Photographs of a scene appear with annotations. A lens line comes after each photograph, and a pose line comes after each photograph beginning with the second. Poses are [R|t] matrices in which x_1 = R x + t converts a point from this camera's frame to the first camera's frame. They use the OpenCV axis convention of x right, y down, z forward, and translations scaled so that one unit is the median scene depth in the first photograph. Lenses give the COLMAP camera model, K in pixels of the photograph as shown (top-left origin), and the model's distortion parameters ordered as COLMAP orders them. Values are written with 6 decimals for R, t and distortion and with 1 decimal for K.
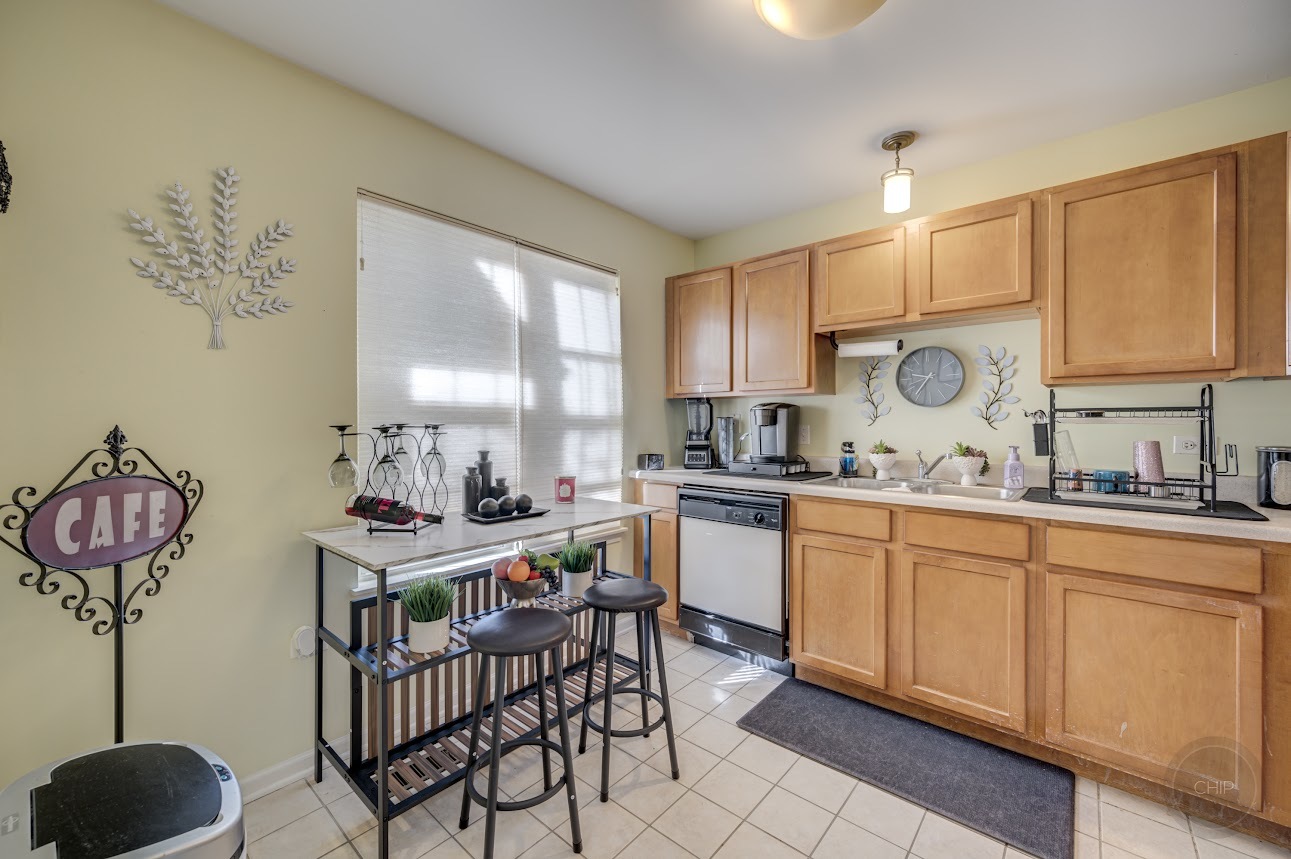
lens RADIAL K [[516.2, 0, 648.6], [0, 516.2, 421.9], [0, 0, 1]] dist [-0.000786, -0.000202]
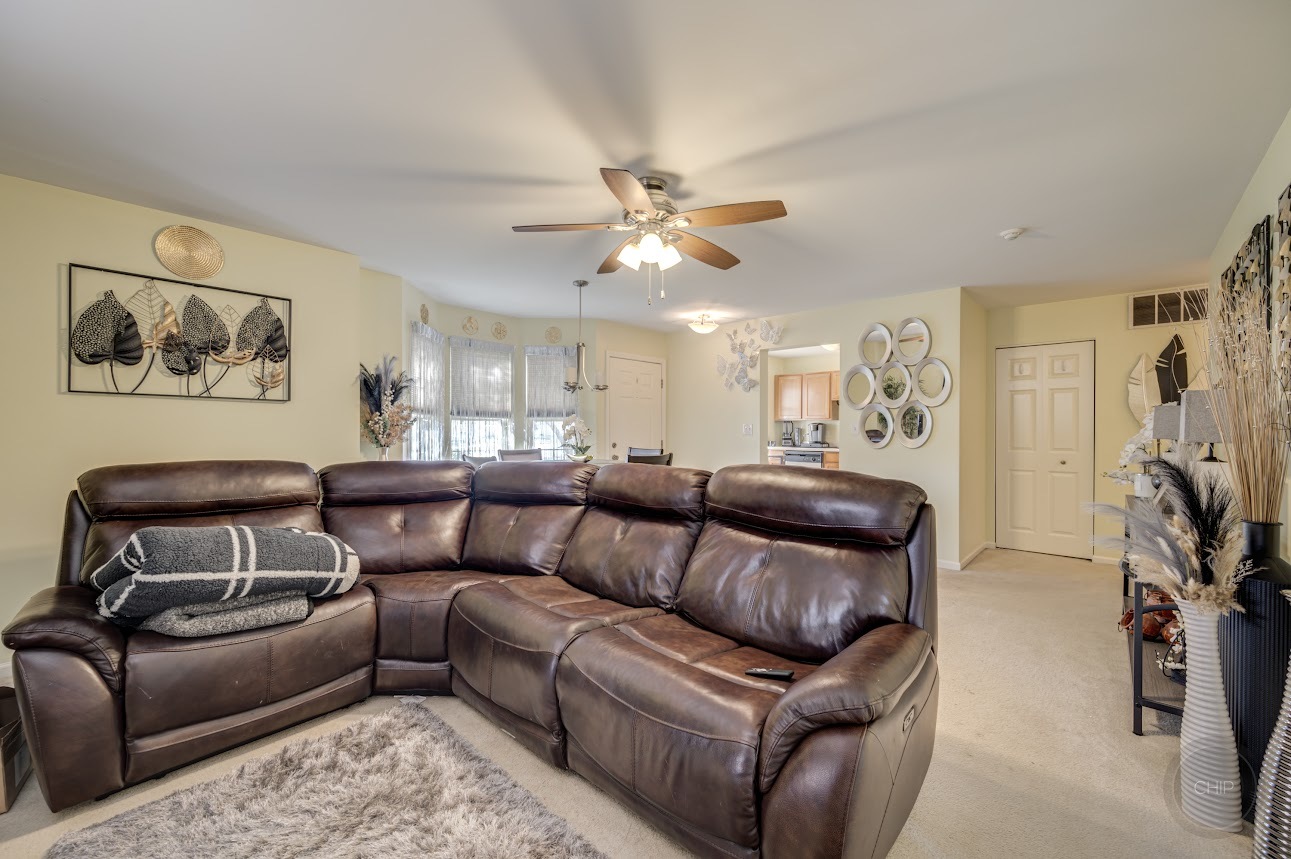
lens RADIAL K [[506.9, 0, 645.5], [0, 506.9, 429.5], [0, 0, 1]] dist [-0.000306, -0.000126]
pose [[0.999597, 0.005715, -0.027809, -0.760686], [-0.005711, 0.999984, 0.000249, 0.005333], [0.027810, -0.000090, 0.999613, -2.220376]]
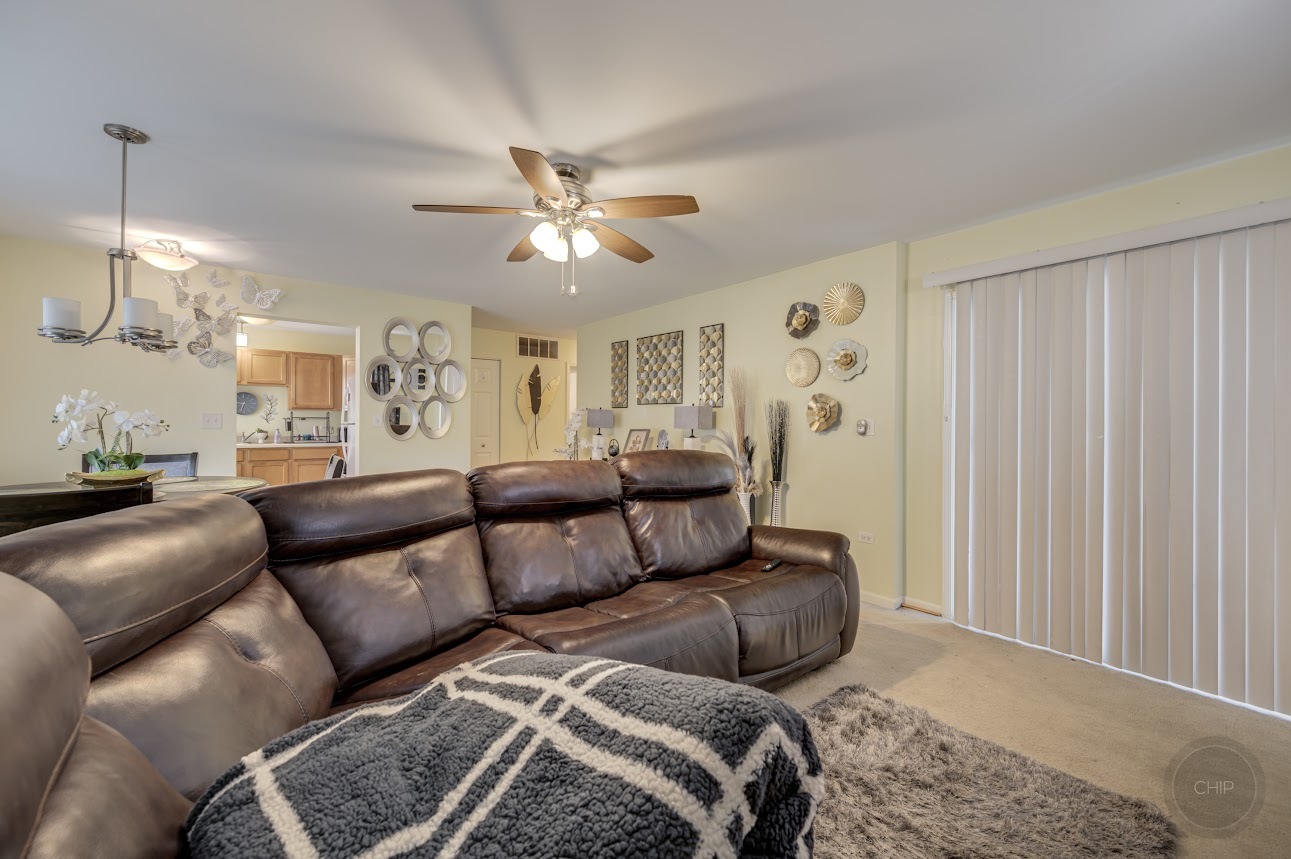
lens RADIAL K [[516.2, 0, 648.6], [0, 516.2, 421.9], [0, 0, 1]] dist [-0.000786, -0.000202]
pose [[0.177400, 0.006917, 0.984114, -1.781258], [-0.005995, 0.999964, -0.005947, 0.010499], [-0.984121, -0.004845, 0.177435, -1.591056]]
